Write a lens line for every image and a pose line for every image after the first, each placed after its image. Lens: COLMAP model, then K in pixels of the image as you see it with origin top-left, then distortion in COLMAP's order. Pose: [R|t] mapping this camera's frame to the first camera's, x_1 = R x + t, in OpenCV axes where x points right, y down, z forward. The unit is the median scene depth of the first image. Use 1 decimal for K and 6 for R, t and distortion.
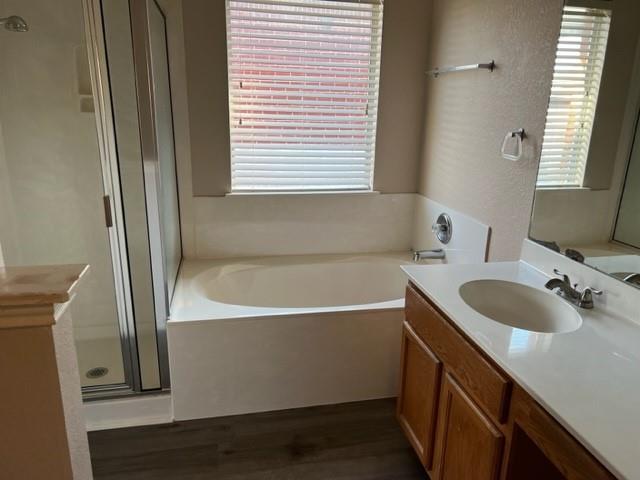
lens RADIAL K [[480.8, 0, 320.0], [0, 480.8, 240.0], [0, 0, 1]] dist [0.031607, -0.004034]
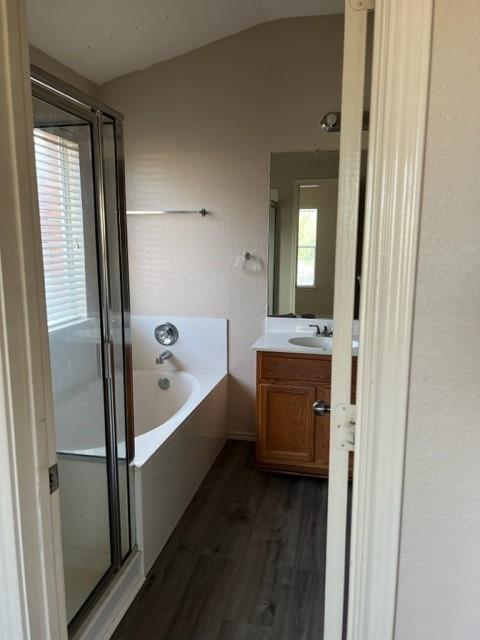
lens RADIAL K [[480.8, 0, 240.0], [0, 480.8, 320.0], [0, 0, 1]] dist [0.031607, -0.004034]
pose [[0.415253, -0.172609, 0.893180, -0.955050], [0.252688, 0.965083, 0.069026, -0.117920], [-0.873907, 0.197033, 0.444370, 0.322153]]
